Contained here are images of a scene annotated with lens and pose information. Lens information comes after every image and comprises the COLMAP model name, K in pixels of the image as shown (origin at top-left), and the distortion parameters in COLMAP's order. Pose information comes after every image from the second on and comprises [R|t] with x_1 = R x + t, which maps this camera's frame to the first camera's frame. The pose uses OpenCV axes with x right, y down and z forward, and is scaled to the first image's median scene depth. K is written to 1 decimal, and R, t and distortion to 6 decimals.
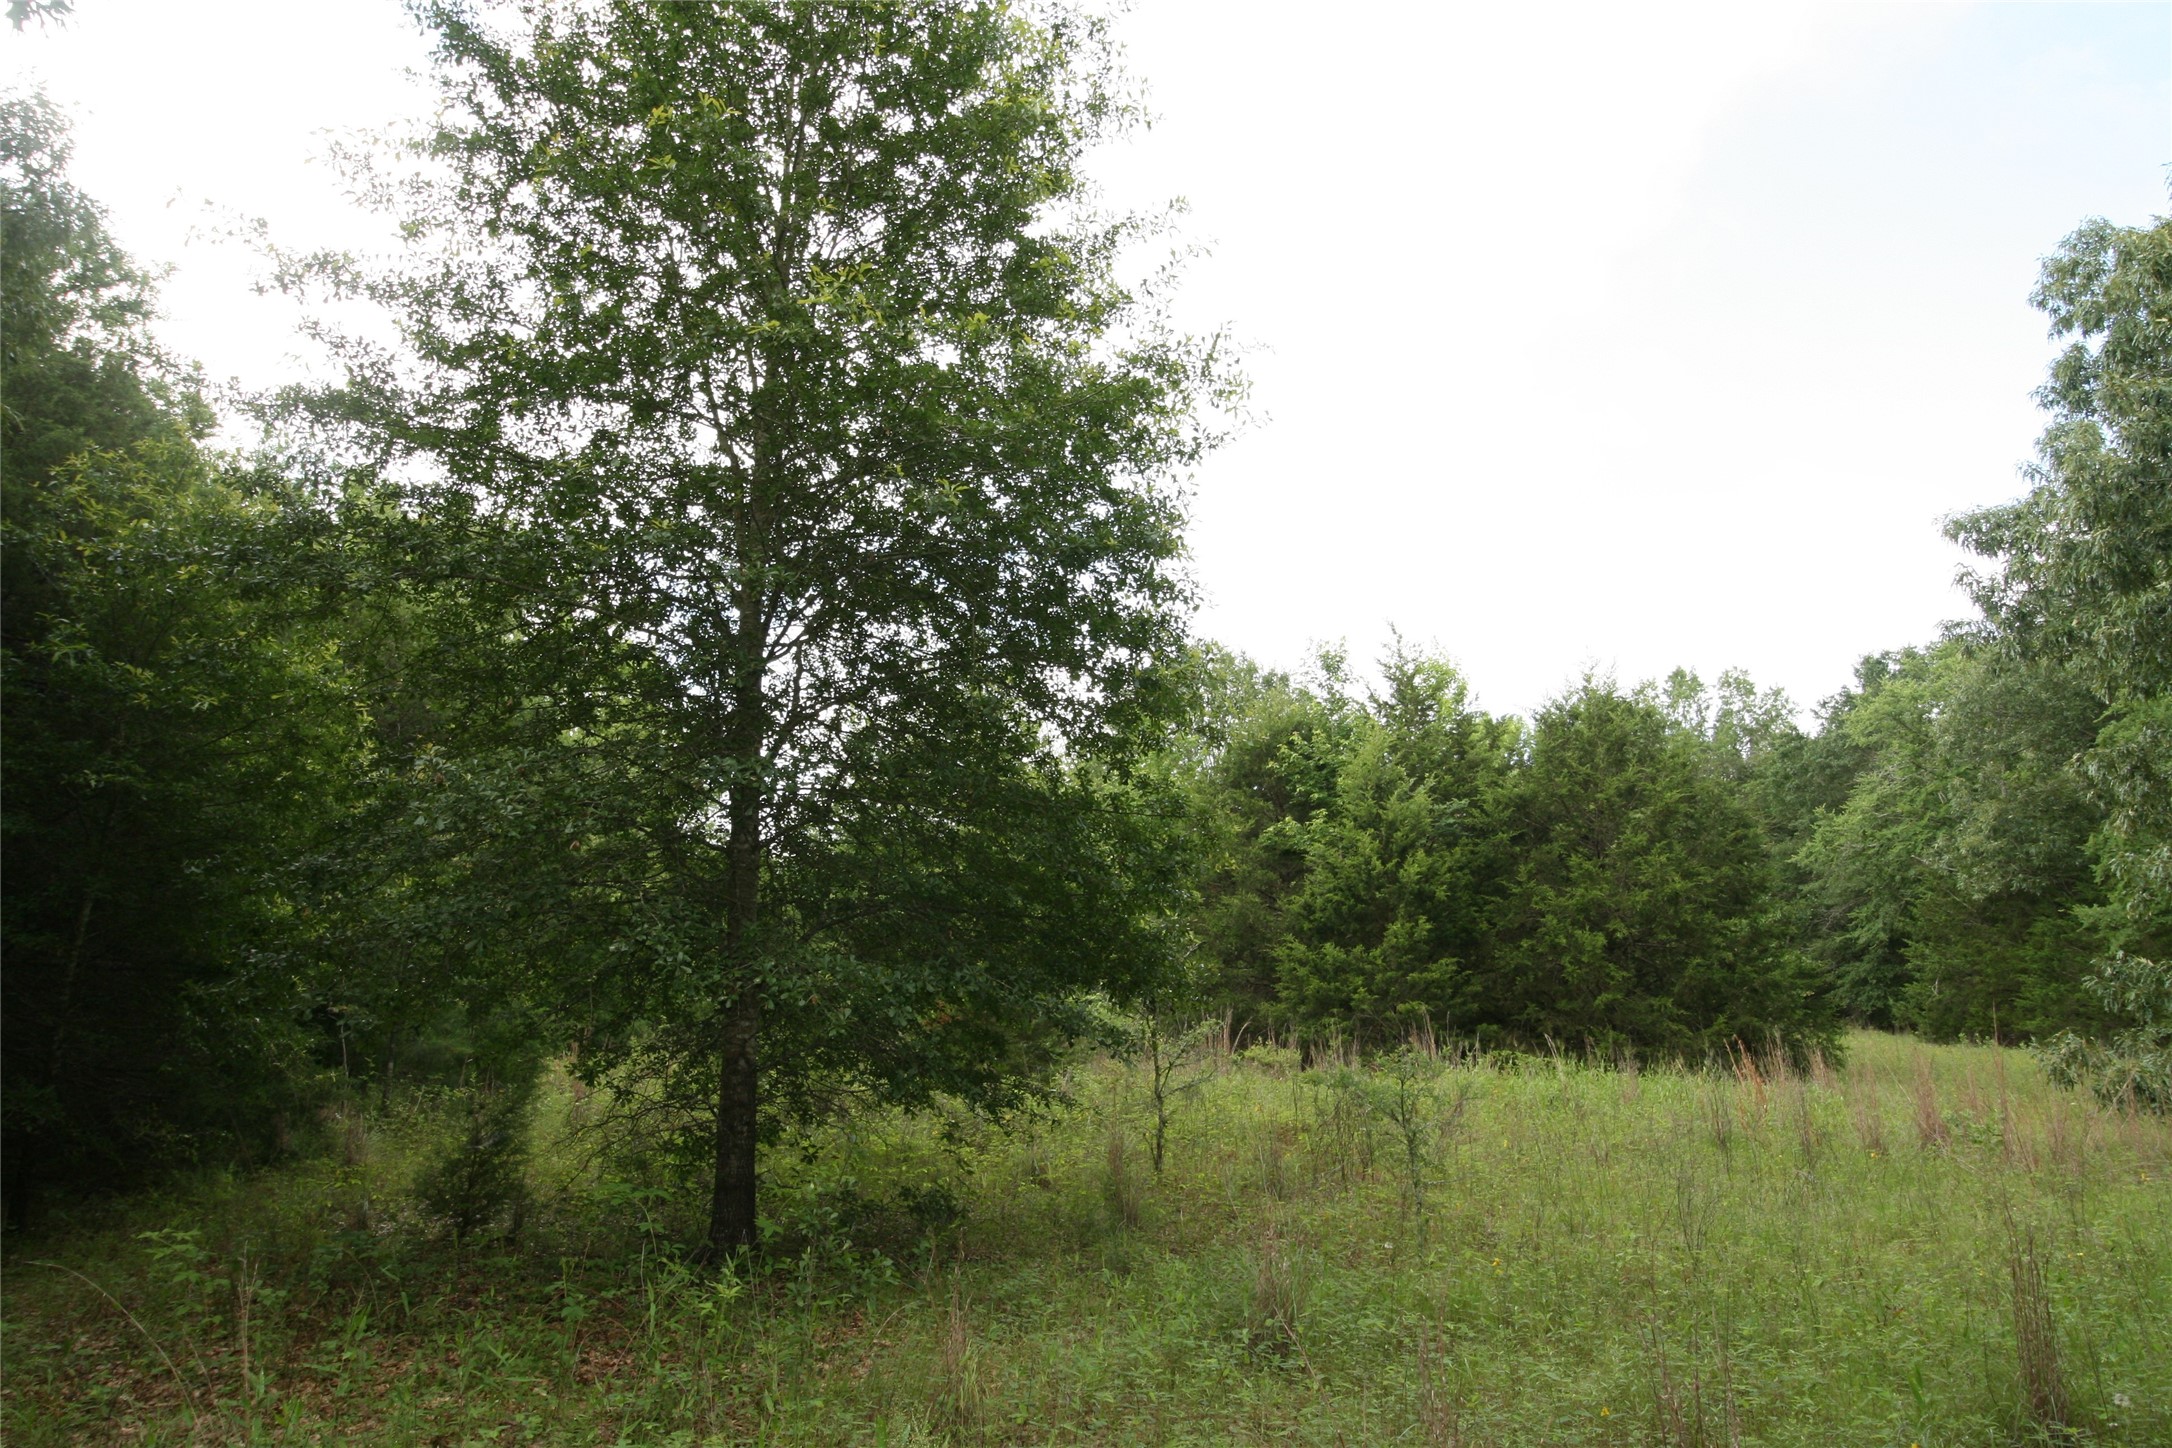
lens RADIAL K [[1399.2, 0, 1086.0], [0, 1399.2, 724.0], [0, 0, 1]] dist [0.003200, -0.015949]
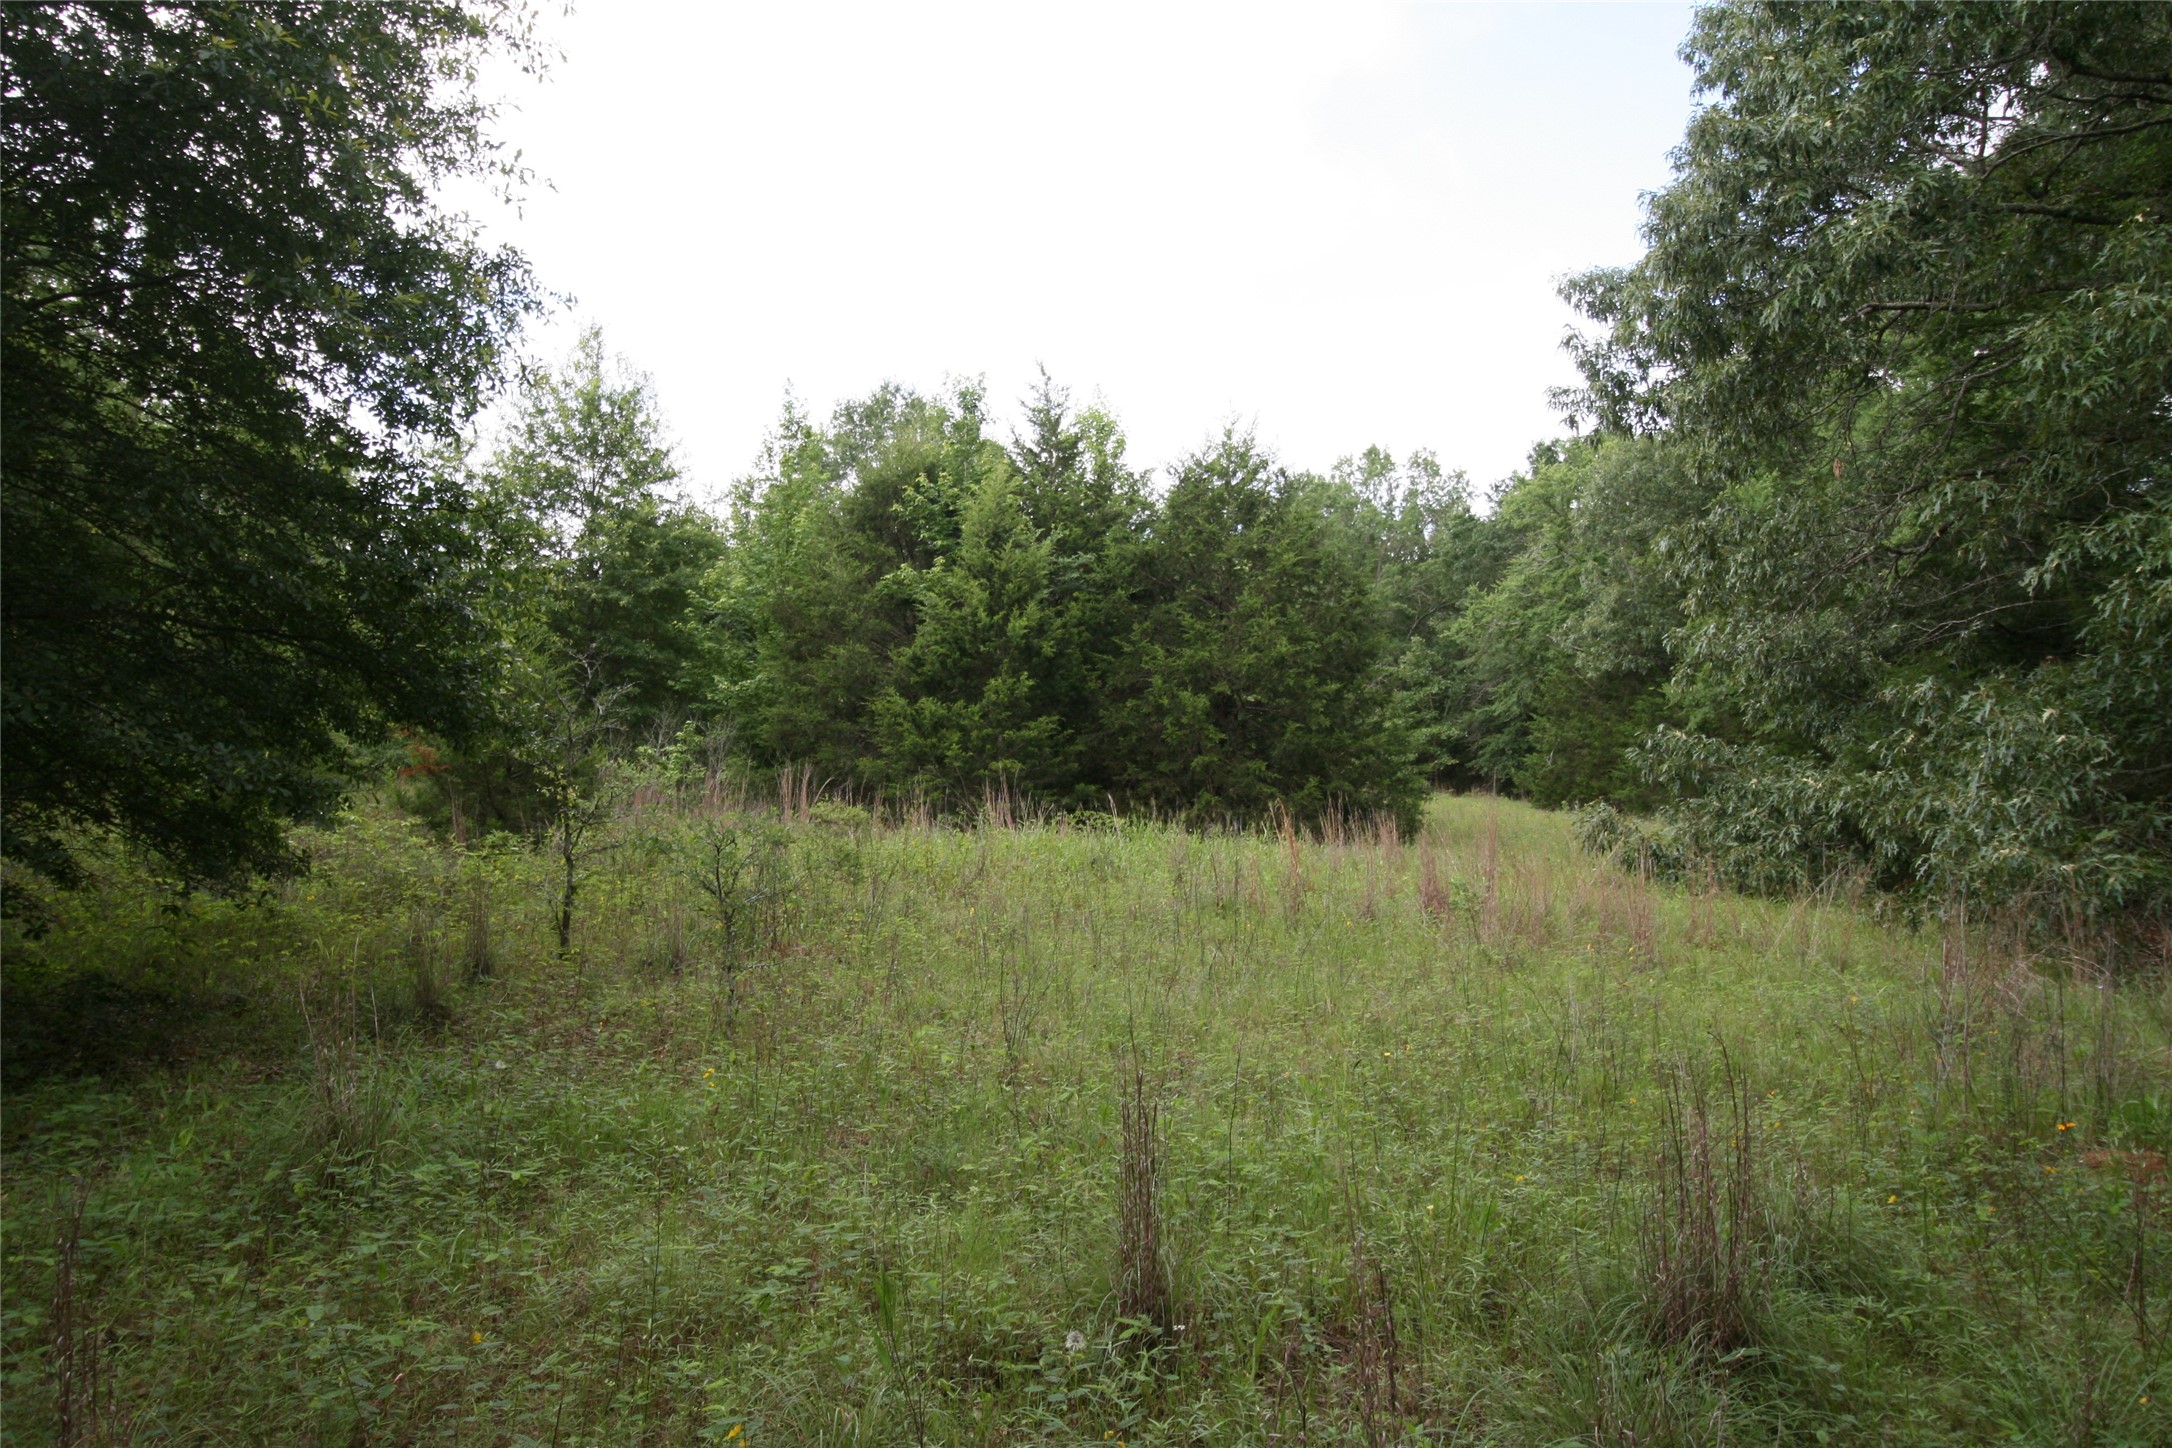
lens RADIAL K [[1399.2, 0, 1086.0], [0, 1399.2, 724.0], [0, 0, 1]] dist [0.003200, -0.015949]
pose [[0.981640, 0.024247, 0.189193, 0.088699], [-0.055900, 0.984906, 0.163815, 0.012160], [-0.182366, -0.171384, 0.968179, 0.056621]]
